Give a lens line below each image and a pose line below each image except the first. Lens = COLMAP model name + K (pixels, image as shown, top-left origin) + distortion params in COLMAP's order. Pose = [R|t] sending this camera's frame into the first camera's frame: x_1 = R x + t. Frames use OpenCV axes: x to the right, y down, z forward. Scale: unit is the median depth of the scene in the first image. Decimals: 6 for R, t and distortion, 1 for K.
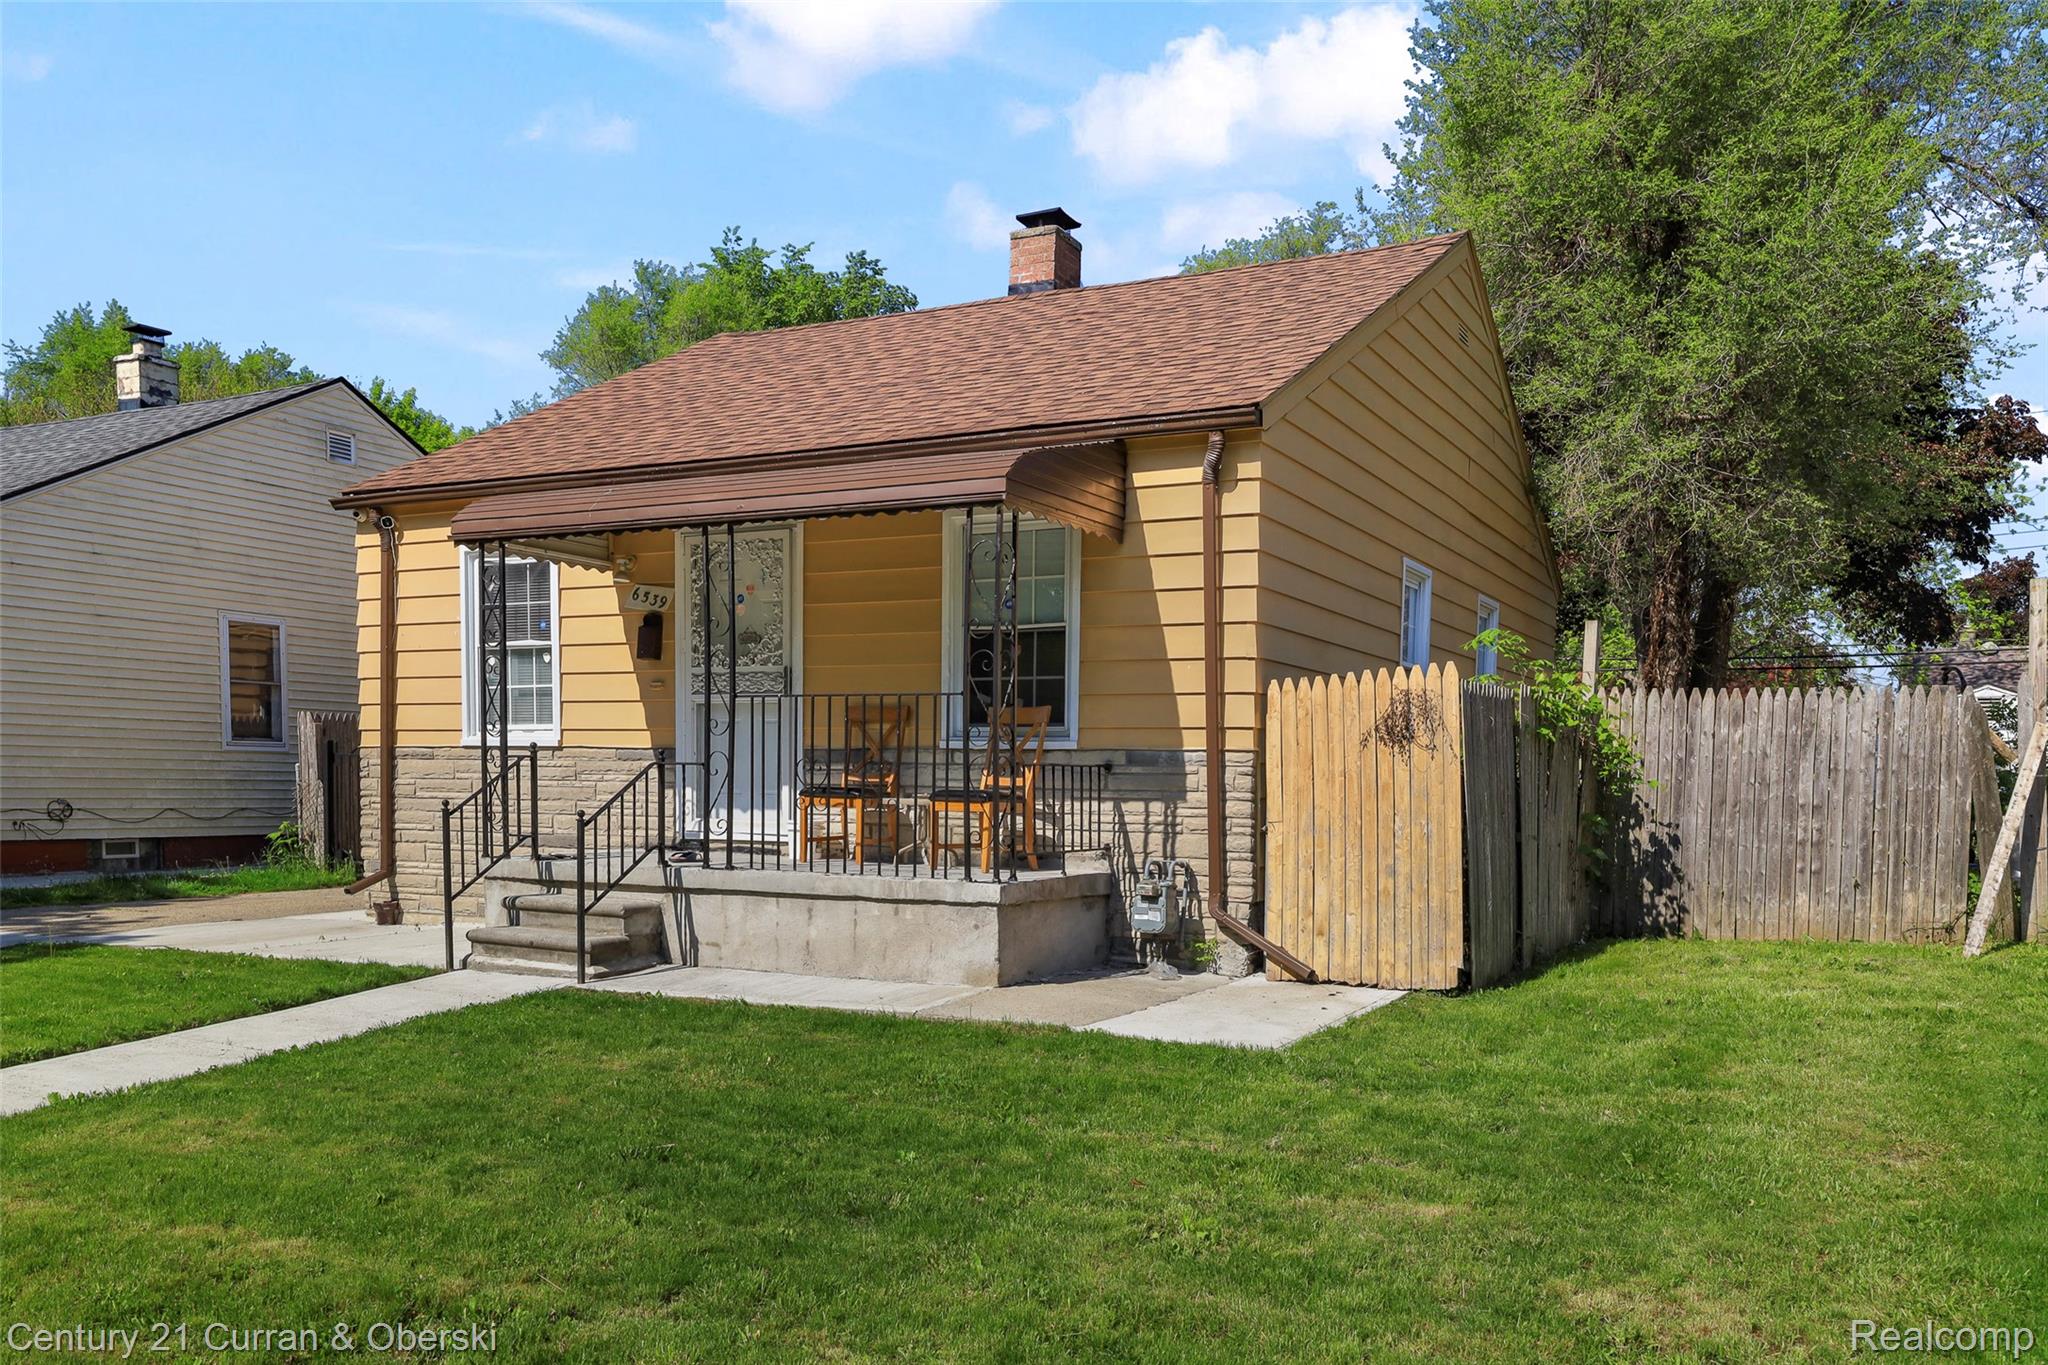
lens RADIAL K [[1638.9, 0, 1025.2], [0, 1638.9, 891.3], [0, 0, 1]] dist [-0.001702, 0.010115]
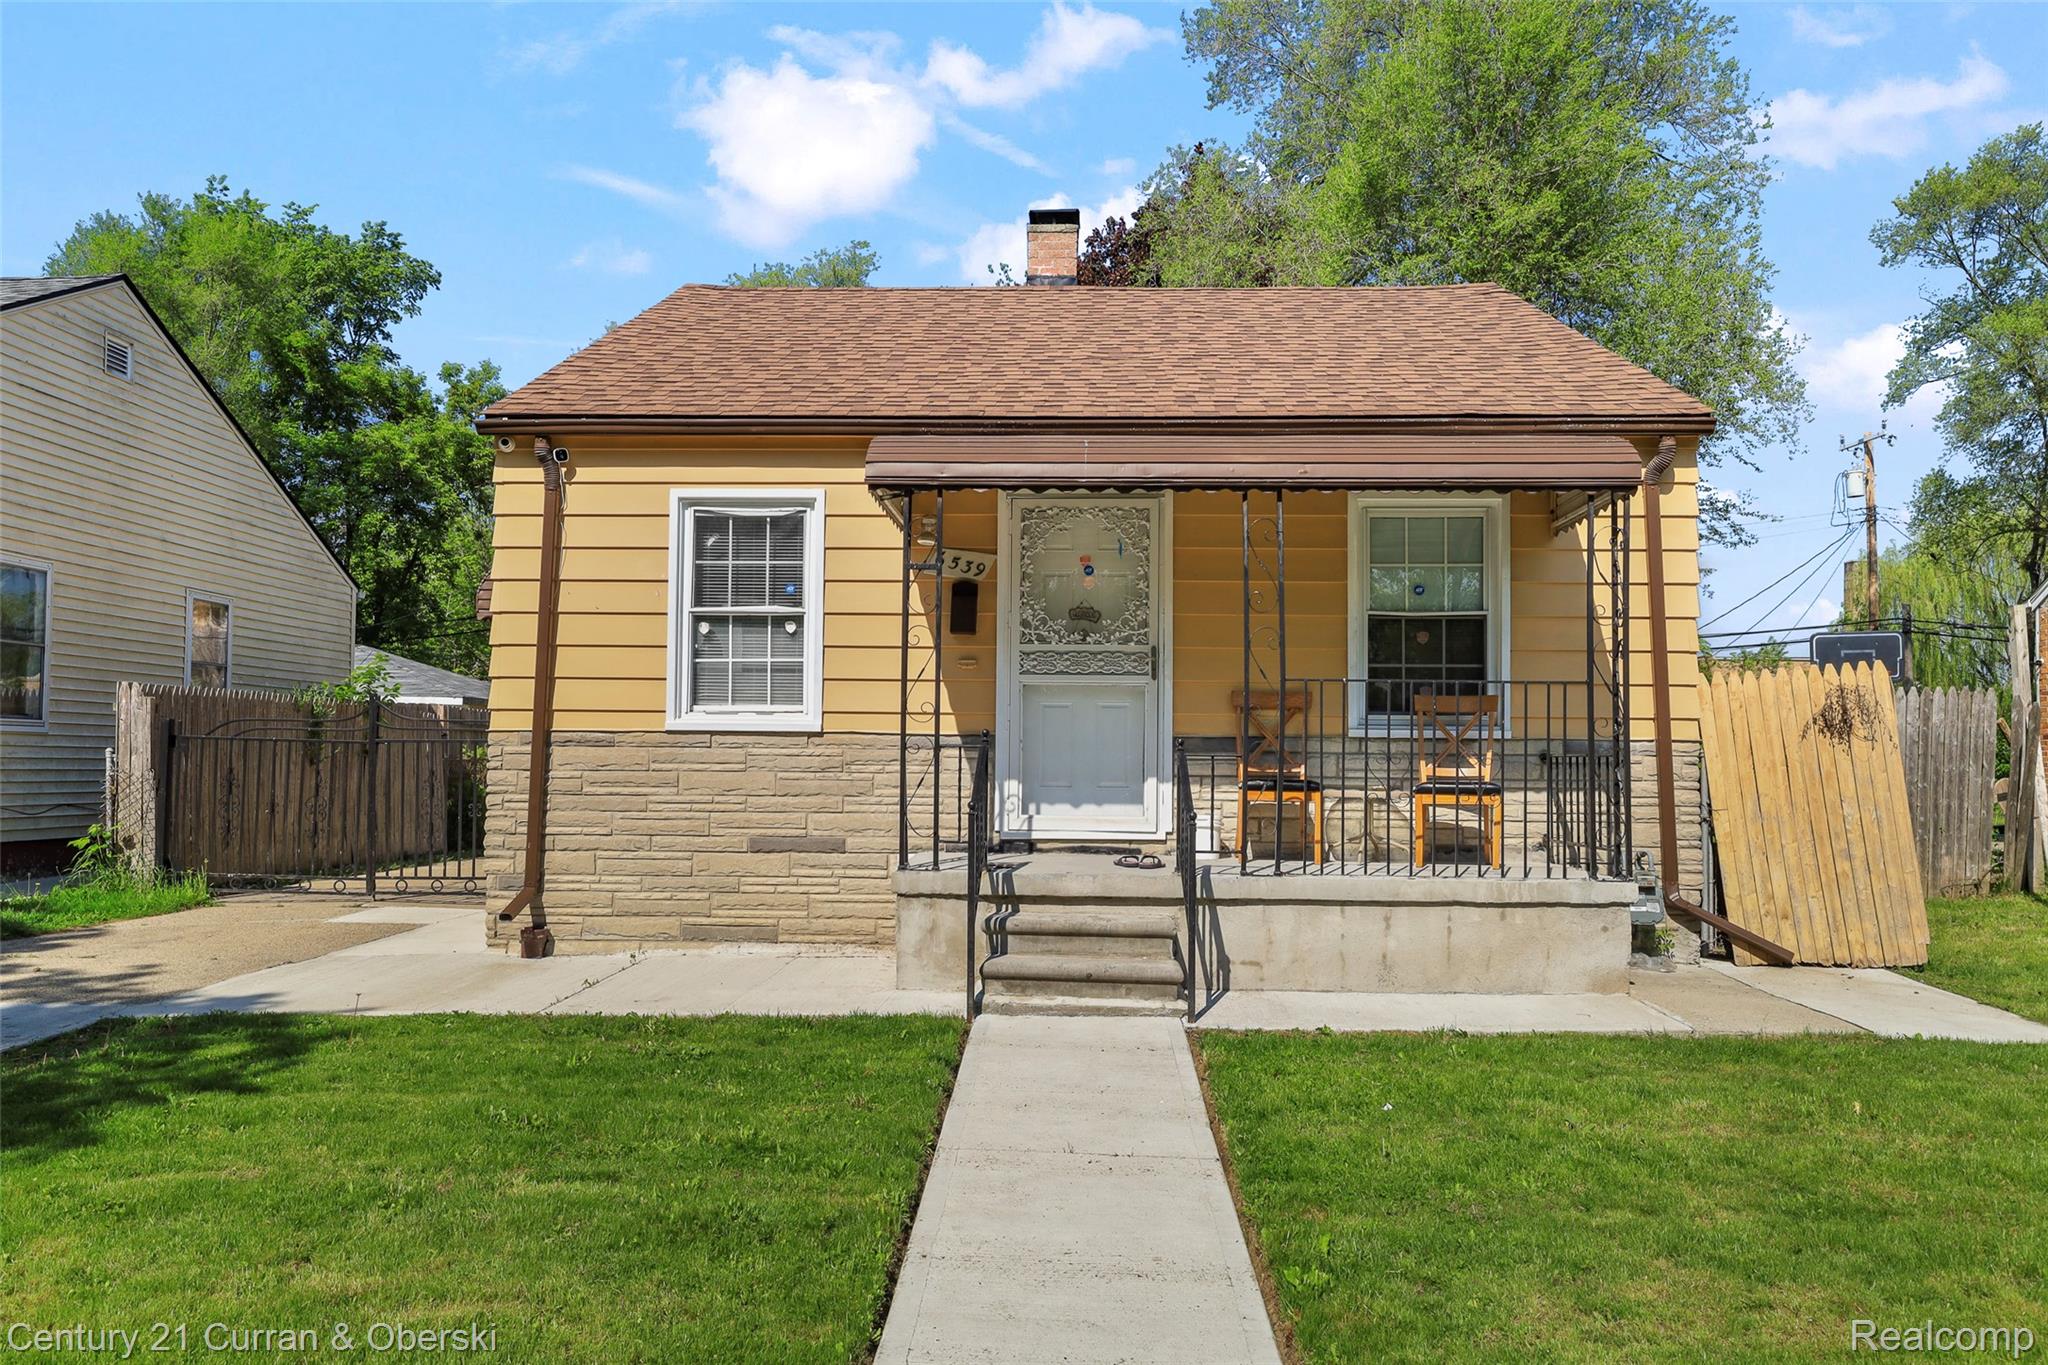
lens RADIAL K [[1482.0, 0, 1010.4], [0, 1482.0, 692.5], [0, 0, 1]] dist [0.003661, 0.016118]
pose [[0.905657, 0.014020, 0.423779, -0.560691], [0.031979, 0.994348, -0.101239, -0.030375], [-0.422804, 0.105239, 0.900090, 0.290590]]
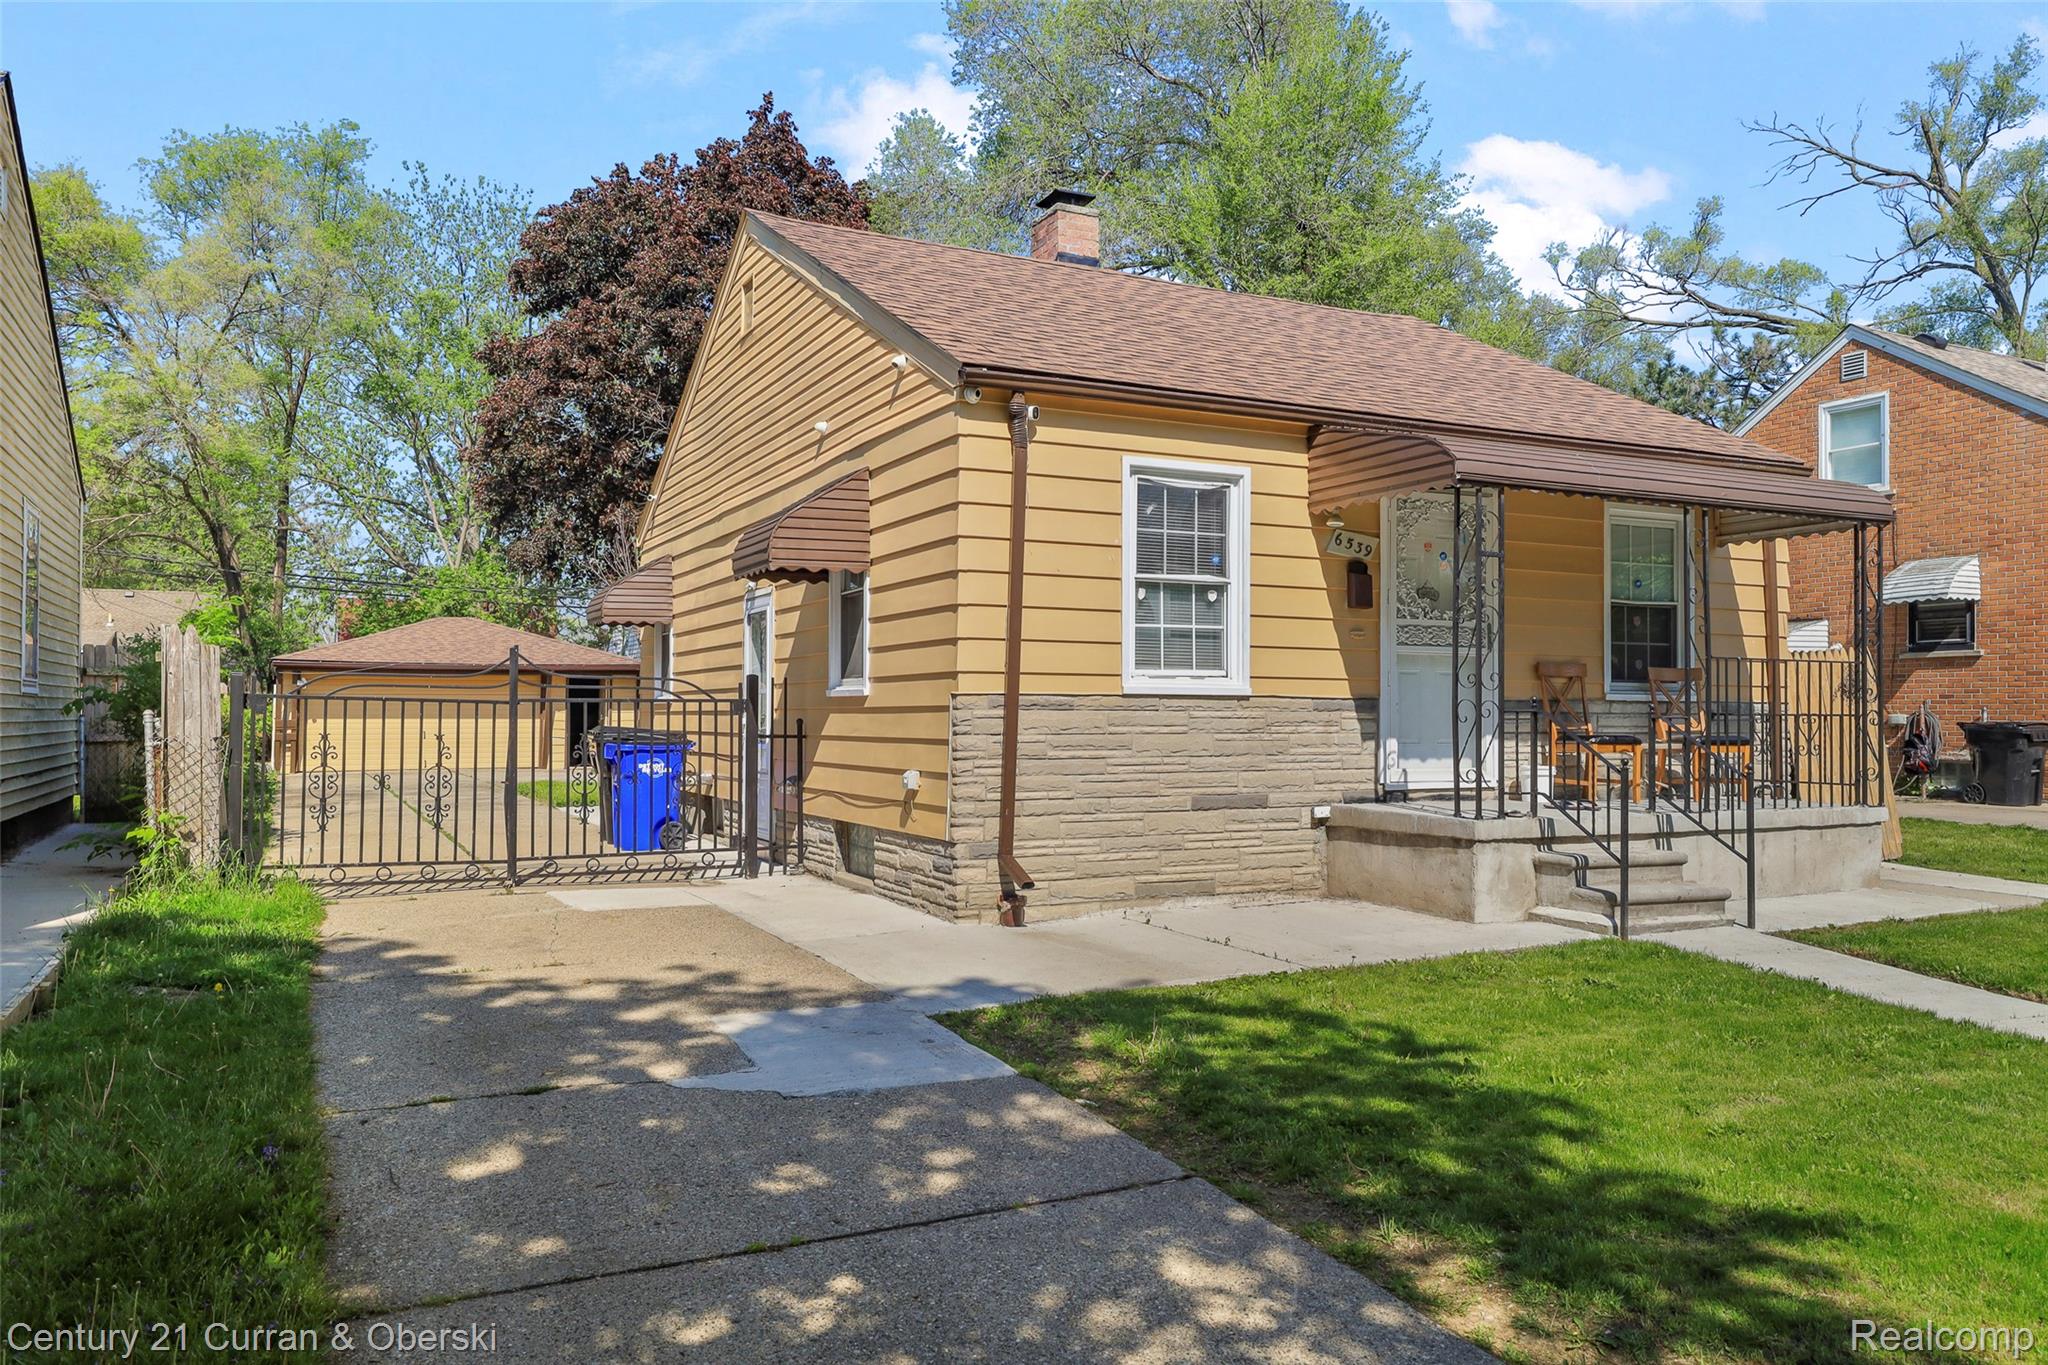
lens RADIAL K [[1482.0, 0, 1021.4], [0, 1482.0, 671.9], [0, 0, 1]] dist [0.003661, 0.016118]
pose [[0.592705, 0.012064, 0.805329, -1.095099], [0.057545, 0.996698, -0.057282, -0.066864], [-0.803361, 0.080294, 0.590054, 0.667702]]
